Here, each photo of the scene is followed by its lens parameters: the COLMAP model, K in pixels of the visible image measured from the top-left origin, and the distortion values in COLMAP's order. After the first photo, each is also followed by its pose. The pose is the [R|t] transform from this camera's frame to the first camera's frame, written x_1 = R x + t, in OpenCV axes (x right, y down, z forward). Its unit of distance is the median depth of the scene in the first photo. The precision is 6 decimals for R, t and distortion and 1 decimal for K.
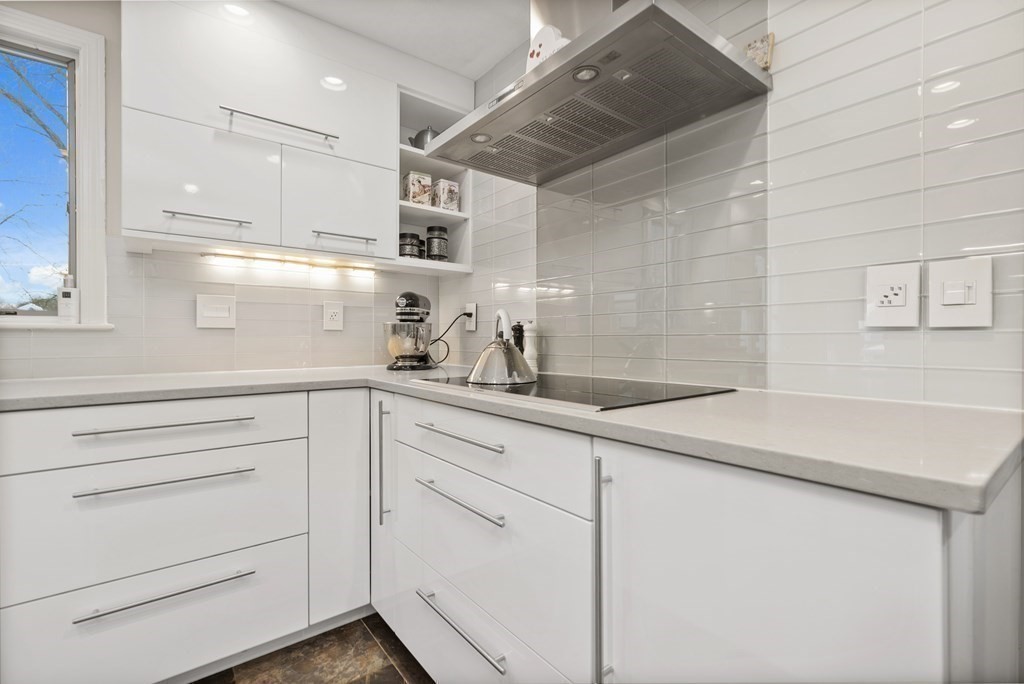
lens RADIAL K [[462.2, 0, 512.6], [0, 462.2, 339.6], [0, 0, 1]] dist [-0.009235, 0.003685]
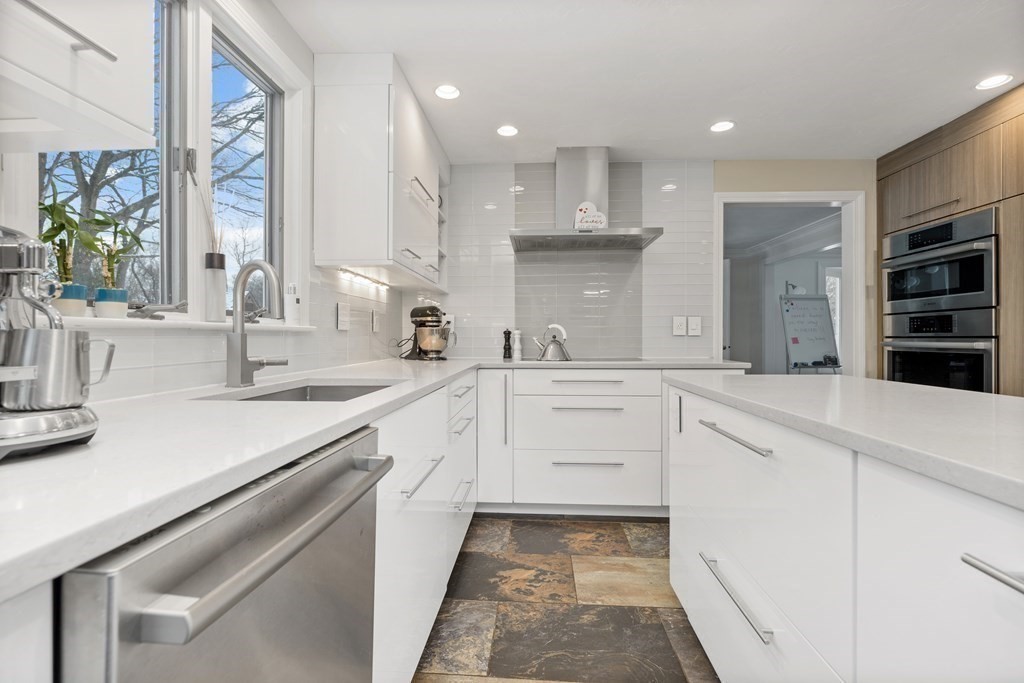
lens RADIAL K [[462.2, 0, 509.6], [0, 462.2, 337.2], [0, 0, 1]] dist [-0.009235, 0.003685]
pose [[0.666977, 0.001564, 0.745076, -1.133870], [-0.000156, 0.999998, -0.001959, -0.003875], [-0.745078, 0.001191, 0.666976, -0.136433]]
